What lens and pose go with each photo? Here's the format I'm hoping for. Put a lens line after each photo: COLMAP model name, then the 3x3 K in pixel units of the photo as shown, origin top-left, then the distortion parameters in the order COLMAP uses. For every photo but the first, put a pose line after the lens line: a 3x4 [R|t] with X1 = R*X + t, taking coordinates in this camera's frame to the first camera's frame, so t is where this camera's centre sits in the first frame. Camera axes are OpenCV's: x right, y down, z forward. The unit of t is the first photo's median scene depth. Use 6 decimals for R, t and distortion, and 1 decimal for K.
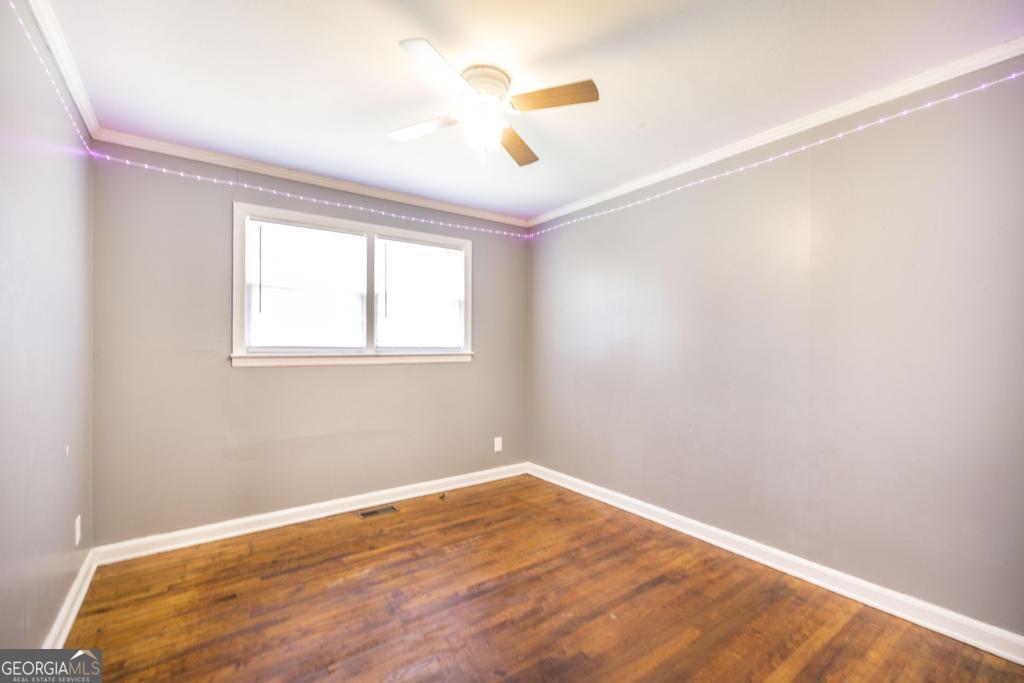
lens RADIAL K [[435.8, 0, 510.6], [0, 435.8, 343.4], [0, 0, 1]] dist [0.004499, -0.000734]
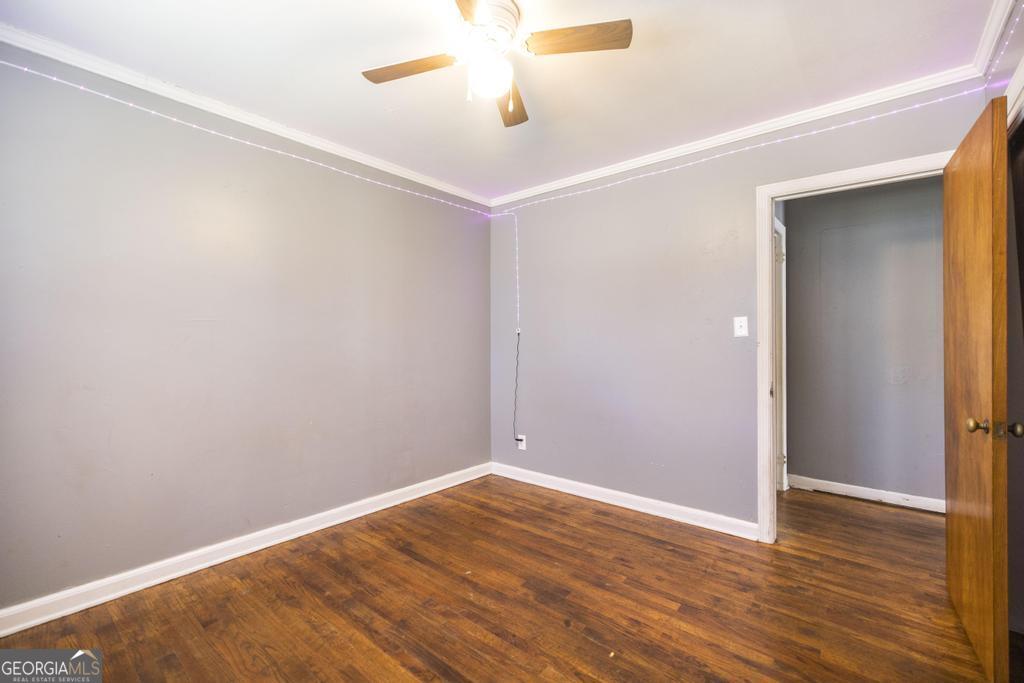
lens RADIAL K [[435.8, 0, 513.8], [0, 435.8, 338.1], [0, 0, 1]] dist [0.004499, -0.000734]
pose [[-0.233653, -0.004910, 0.972308, -0.768664], [-0.014591, 0.999892, 0.001543, 0.005242], [-0.972210, -0.013826, -0.233700, 0.985706]]
